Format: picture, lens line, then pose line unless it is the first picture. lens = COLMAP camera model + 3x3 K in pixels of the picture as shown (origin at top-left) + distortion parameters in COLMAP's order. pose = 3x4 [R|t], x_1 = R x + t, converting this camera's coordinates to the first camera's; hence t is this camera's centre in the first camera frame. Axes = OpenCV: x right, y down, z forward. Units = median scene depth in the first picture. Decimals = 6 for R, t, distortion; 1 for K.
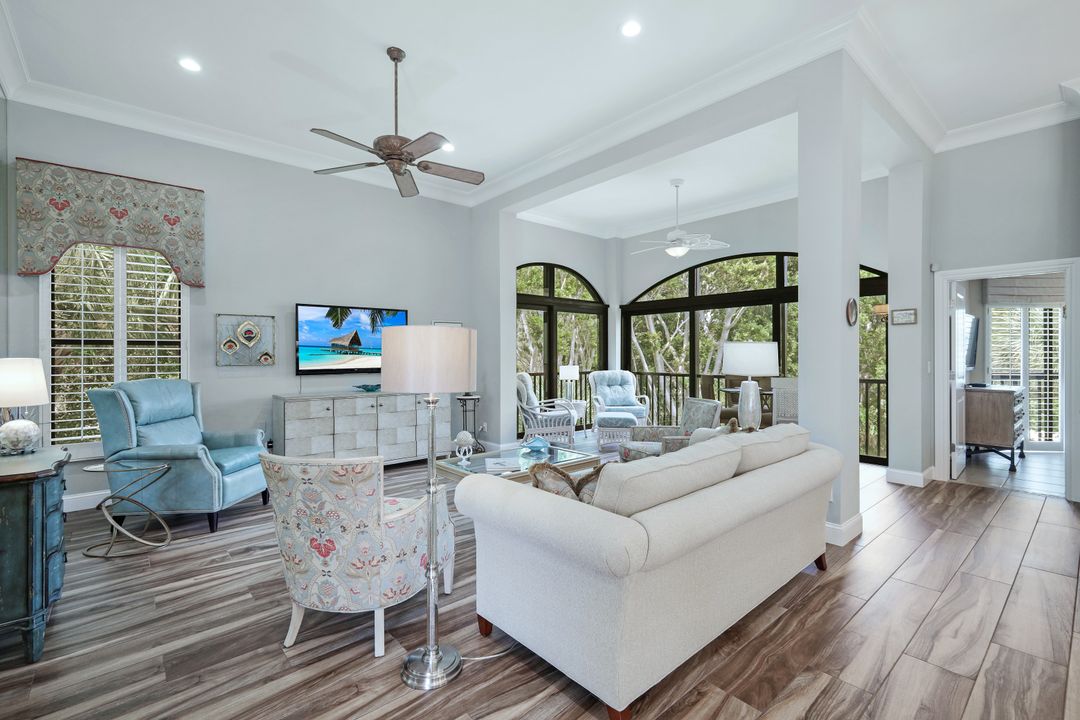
lens RADIAL K [[481.7, 0, 544.7], [0, 481.7, 362.8], [0, 0, 1]] dist [0.000978, -0.000237]
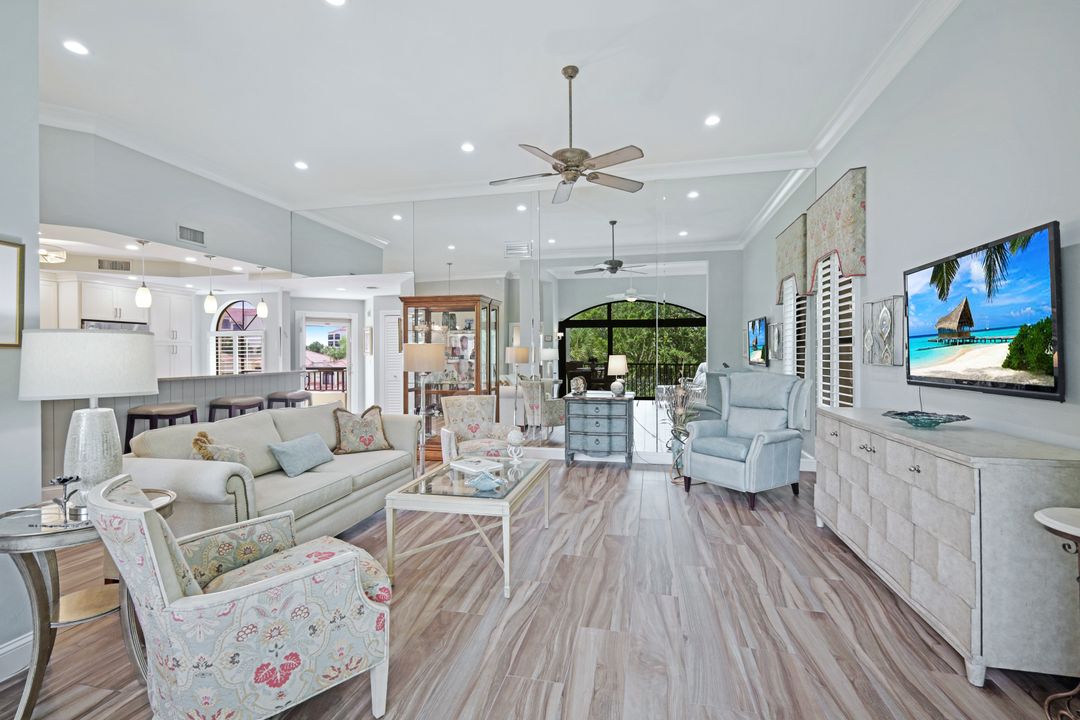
lens RADIAL K [[482.0, 0, 541.9], [0, 482.0, 354.7], [0, 0, 1]] dist [0.001080, 0.000346]
pose [[-0.812965, 0.005622, -0.582285, 0.230911], [-0.004270, 0.999869, 0.015614, -0.018750], [0.582297, 0.015180, -0.812835, 1.143863]]
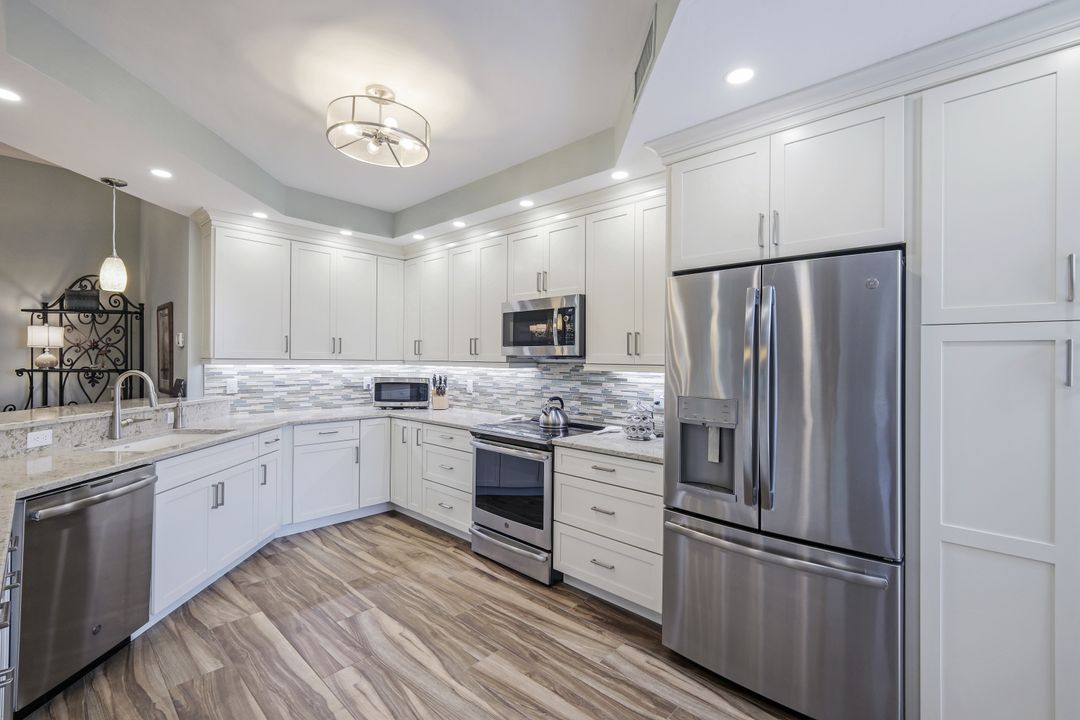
lens RADIAL K [[478.2, 0, 540.0], [0, 478.2, 360.0], [0, 0, 1]] dist [-0.001720, 0.000163]
pose [[-0.098072, 0.000436, 0.995179, 0.064670], [0.008677, 0.999962, 0.000417, -0.010226], [-0.995141, 0.008677, -0.098072, -0.394613]]
